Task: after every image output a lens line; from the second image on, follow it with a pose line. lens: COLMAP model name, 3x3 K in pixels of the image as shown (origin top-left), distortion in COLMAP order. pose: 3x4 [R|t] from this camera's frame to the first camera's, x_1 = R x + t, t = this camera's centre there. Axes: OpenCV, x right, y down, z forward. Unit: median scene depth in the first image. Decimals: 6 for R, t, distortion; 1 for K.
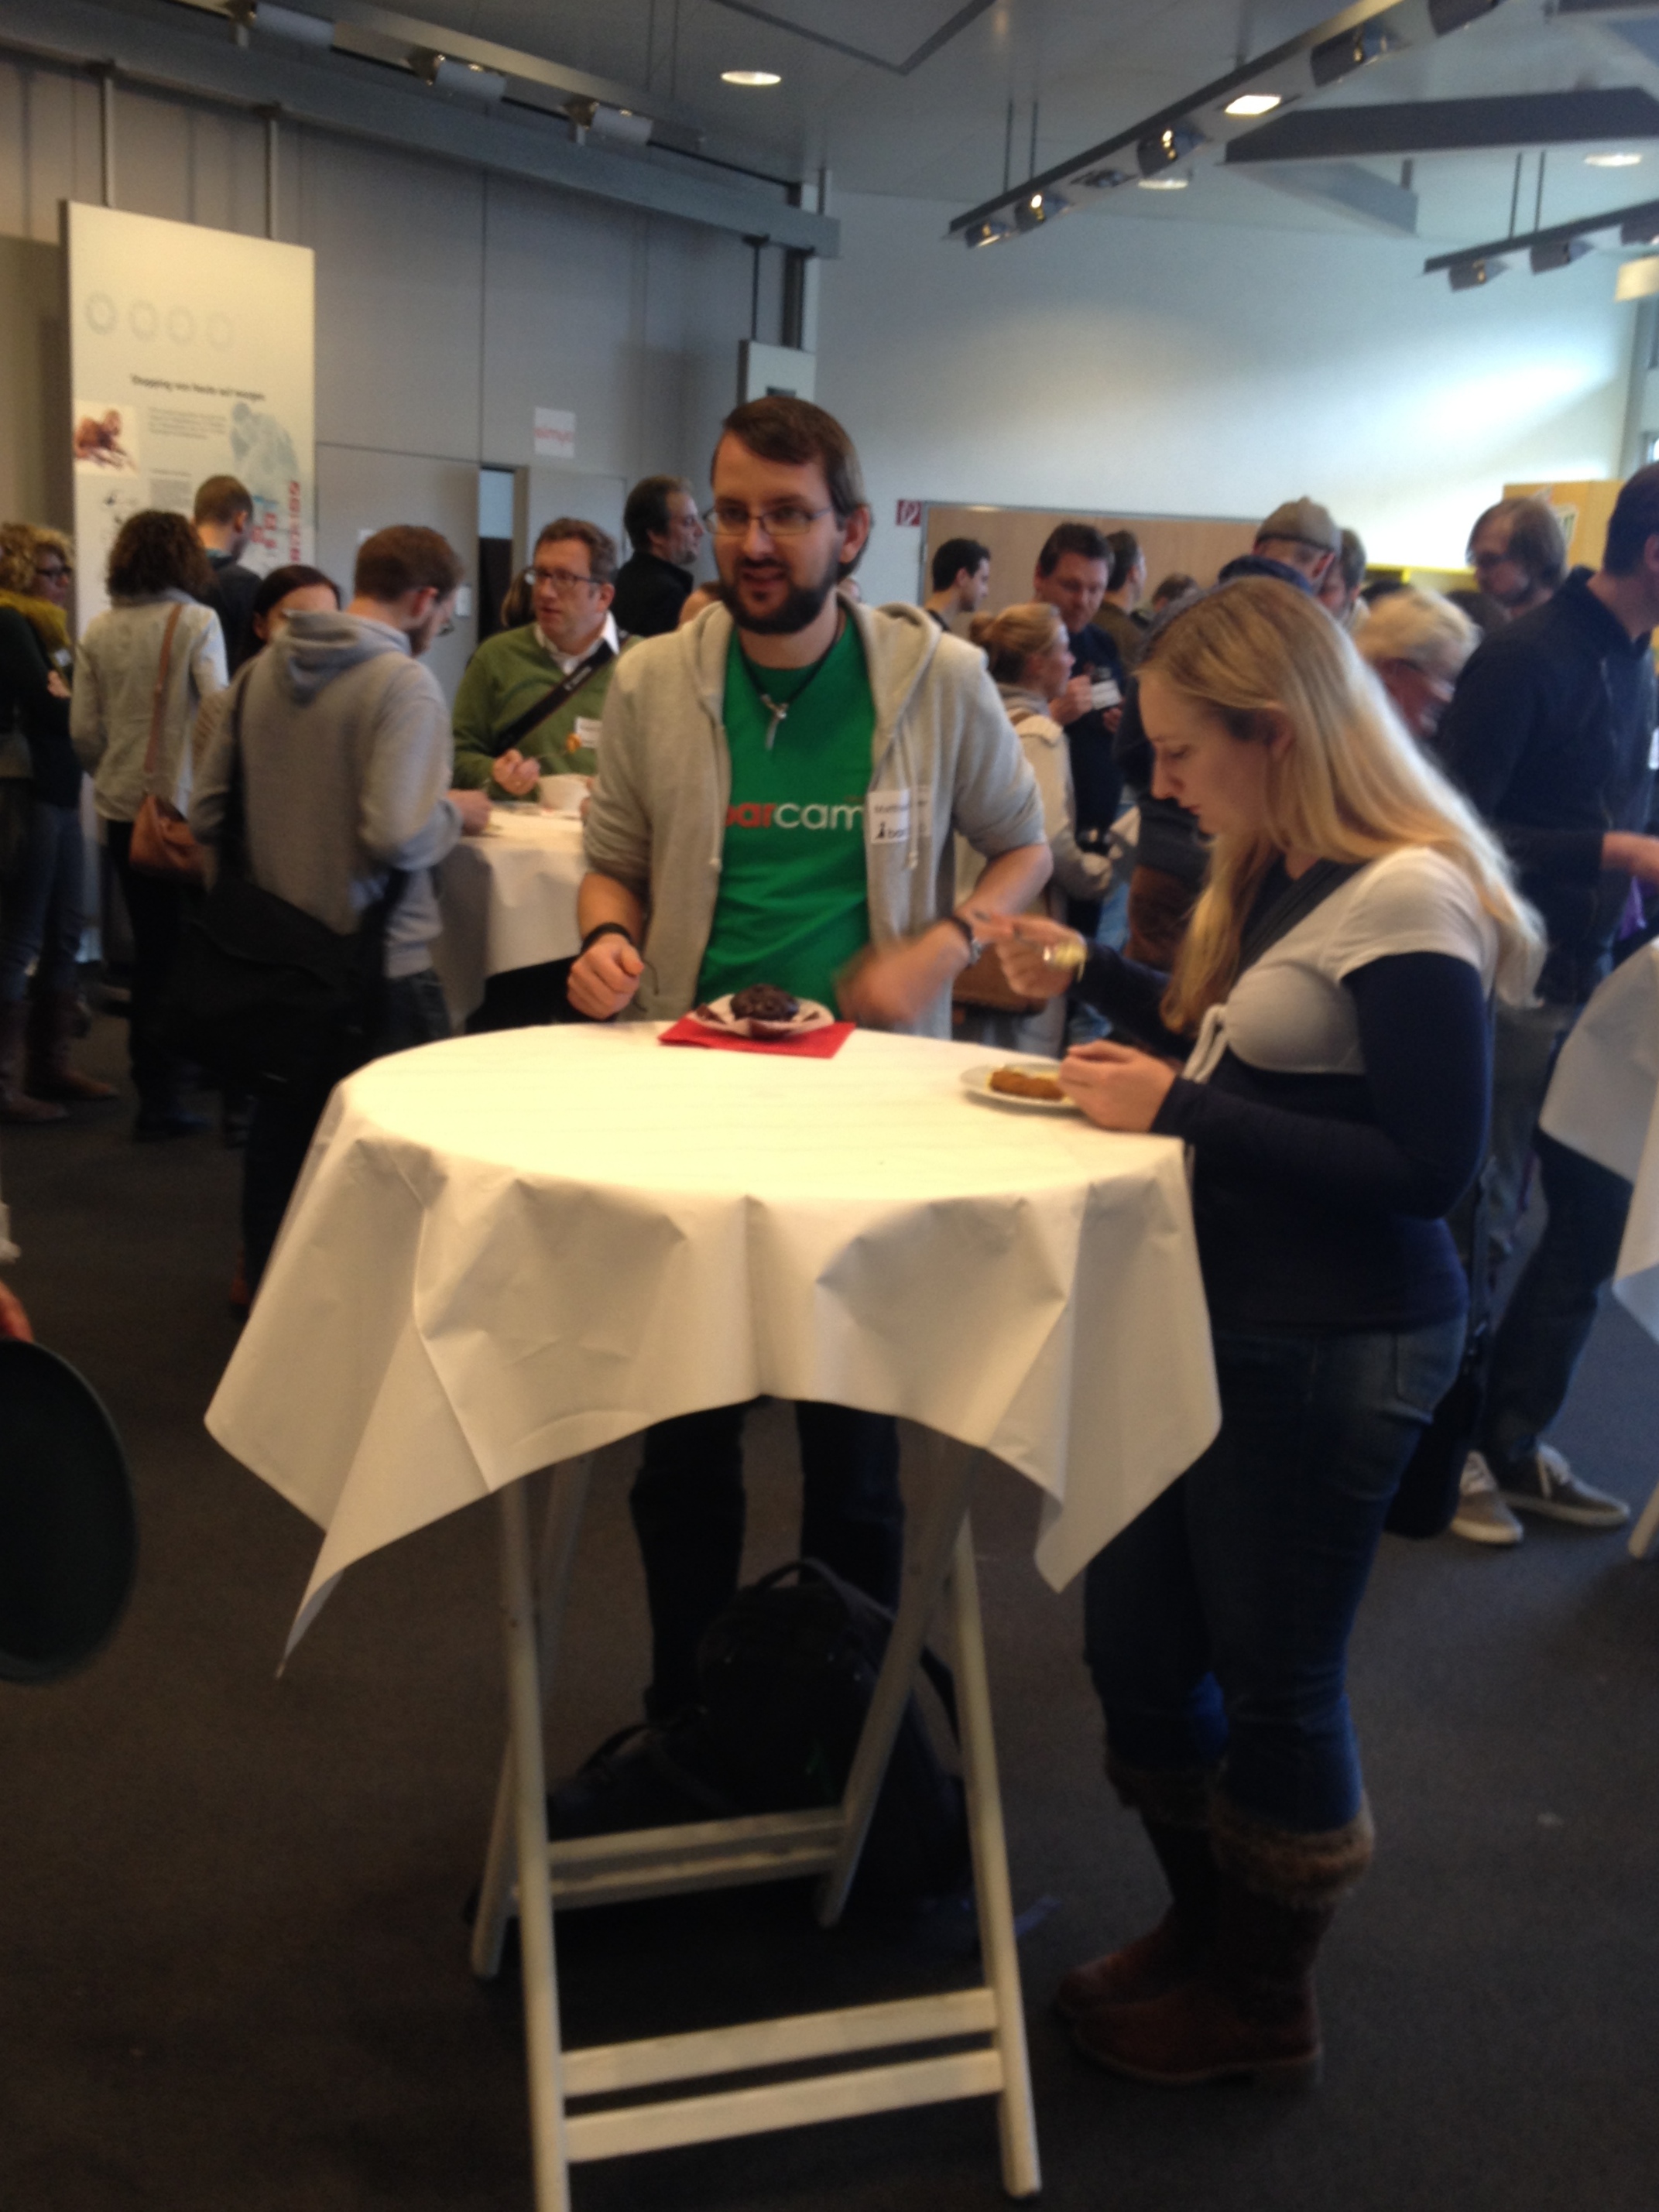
lens RADIAL K [[2290.1, 0, 829.5], [0, 2290.1, 1106.0], [0, 0, 1]] dist [0.223668, -0.488540]
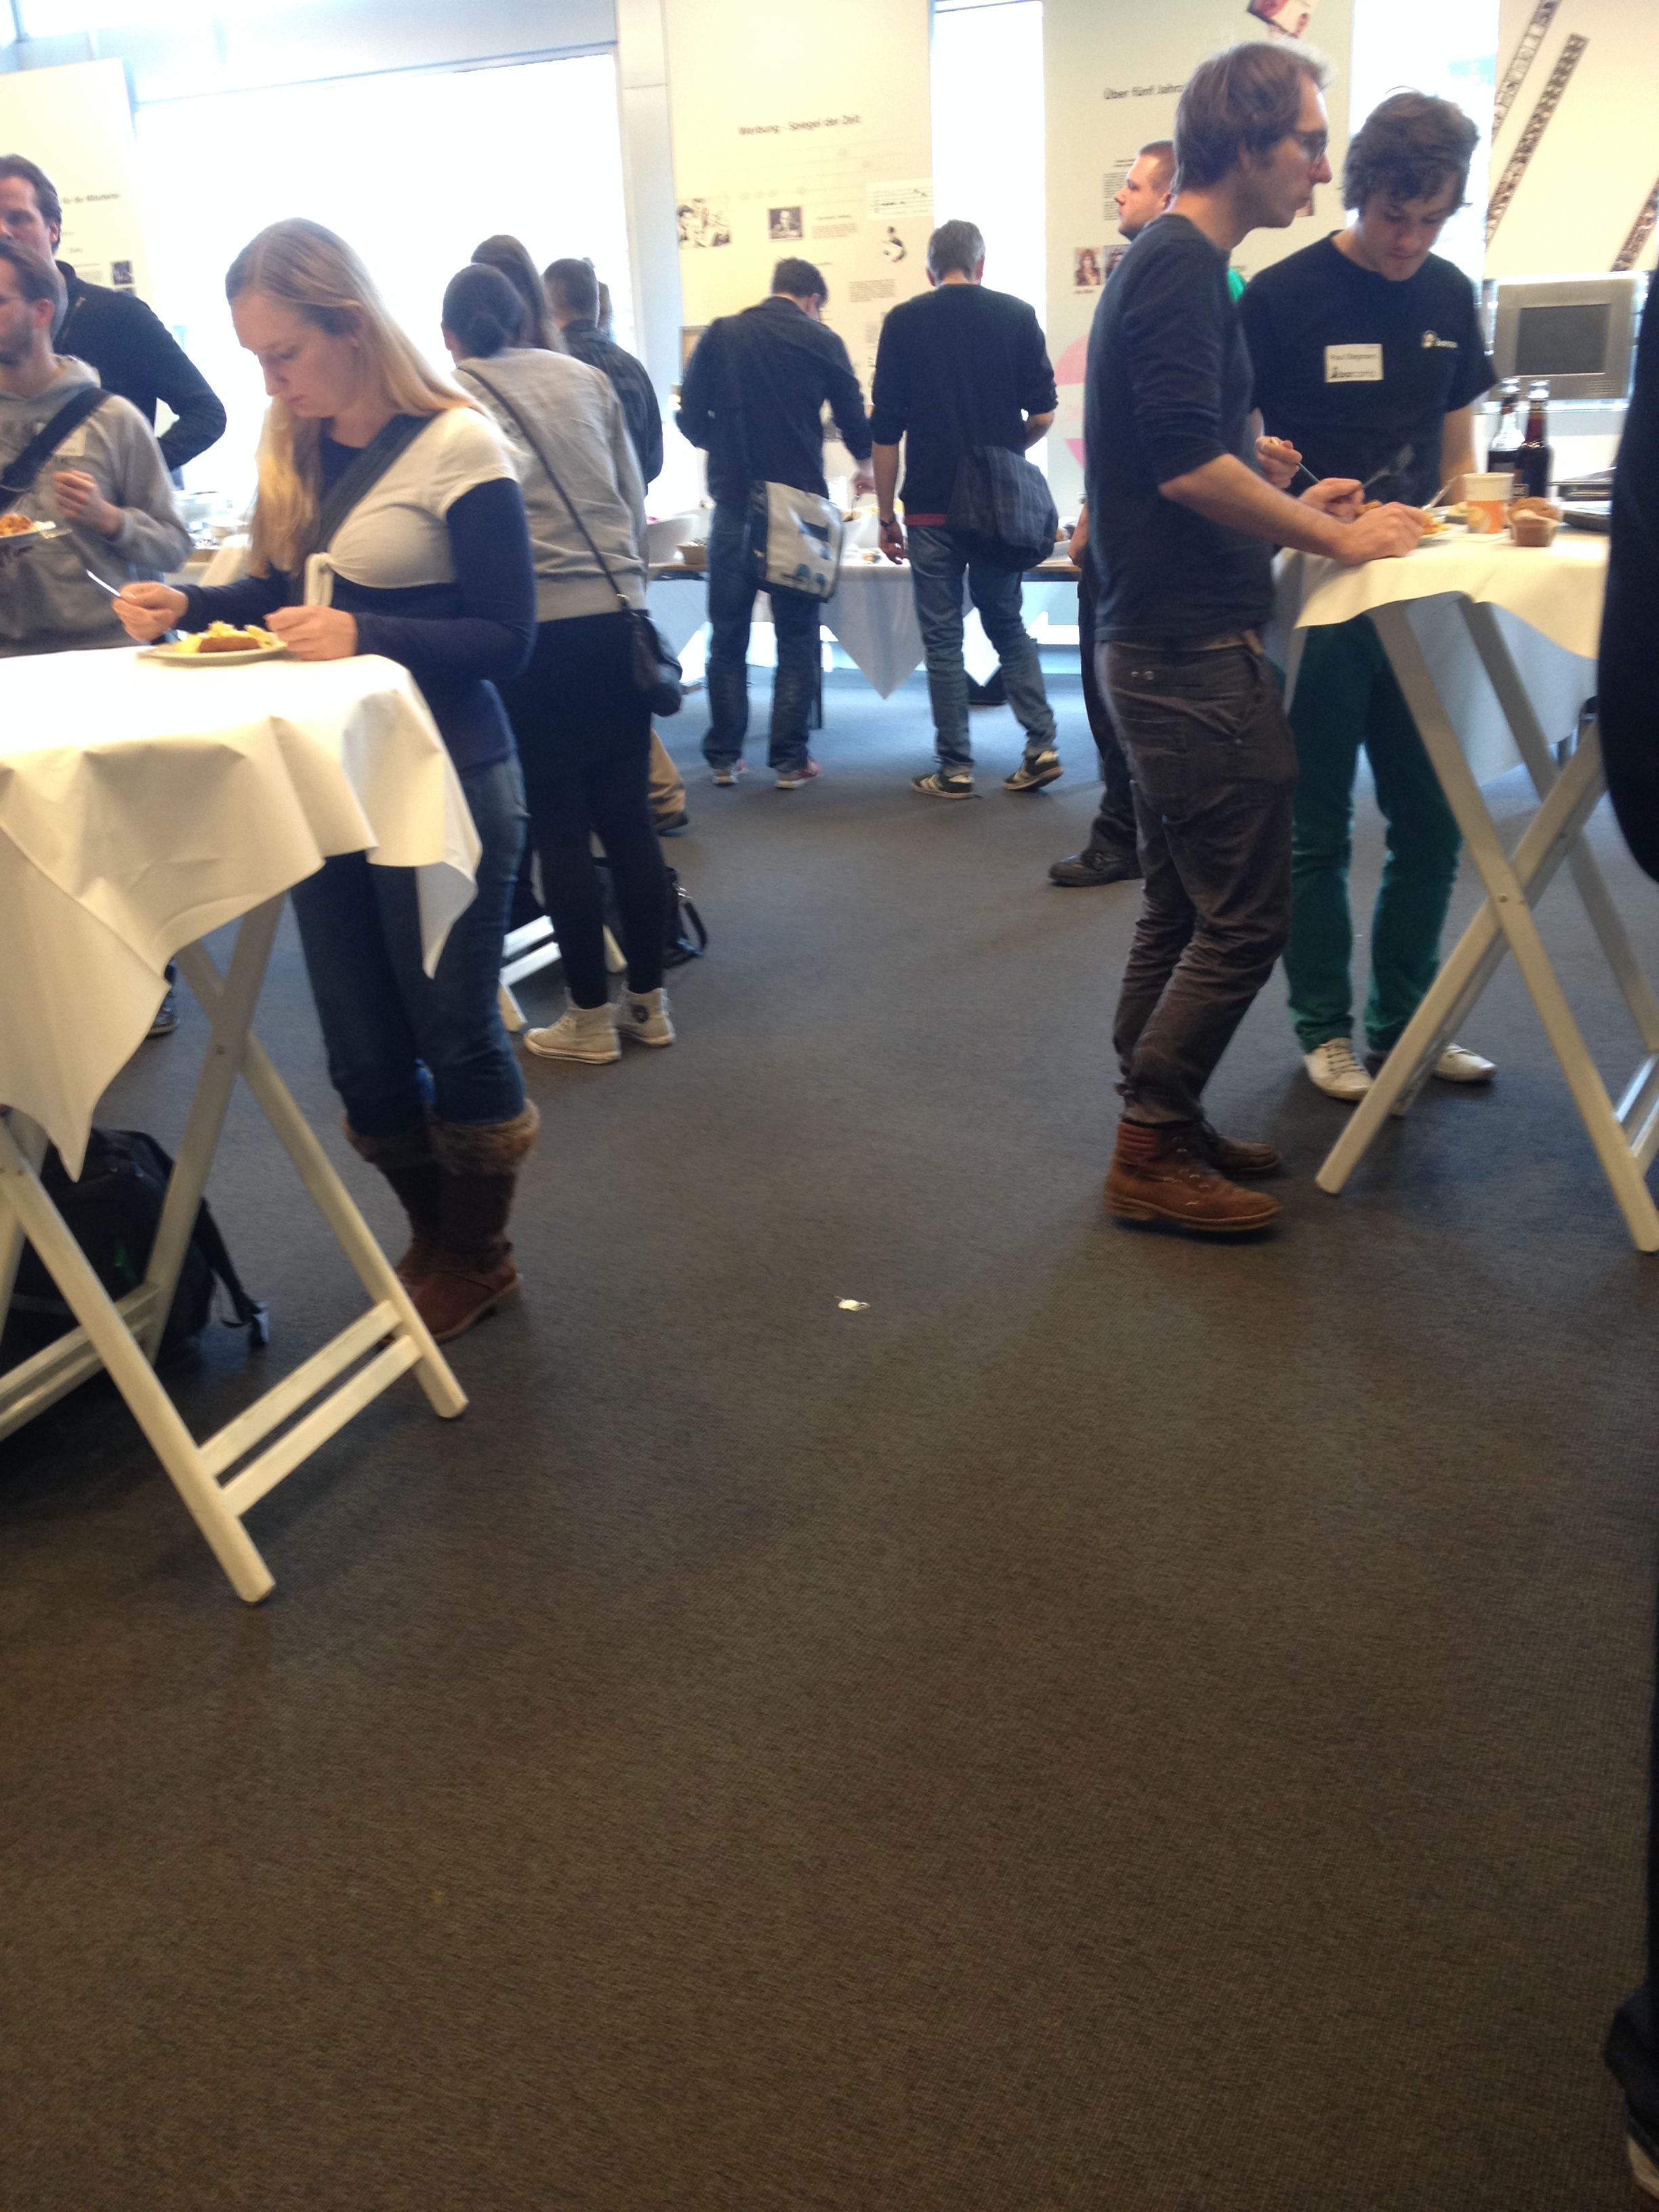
lens RADIAL K [[2289.8, 0, 829.5], [0, 2289.8, 1106.0], [0, 0, 1]] dist [0.223668, -0.488540]
pose [[0.572392, -0.314735, 0.757172, -0.813482], [0.223162, 0.948341, 0.225497, 0.021606], [-0.789028, 0.039899, 0.613060, -0.045030]]
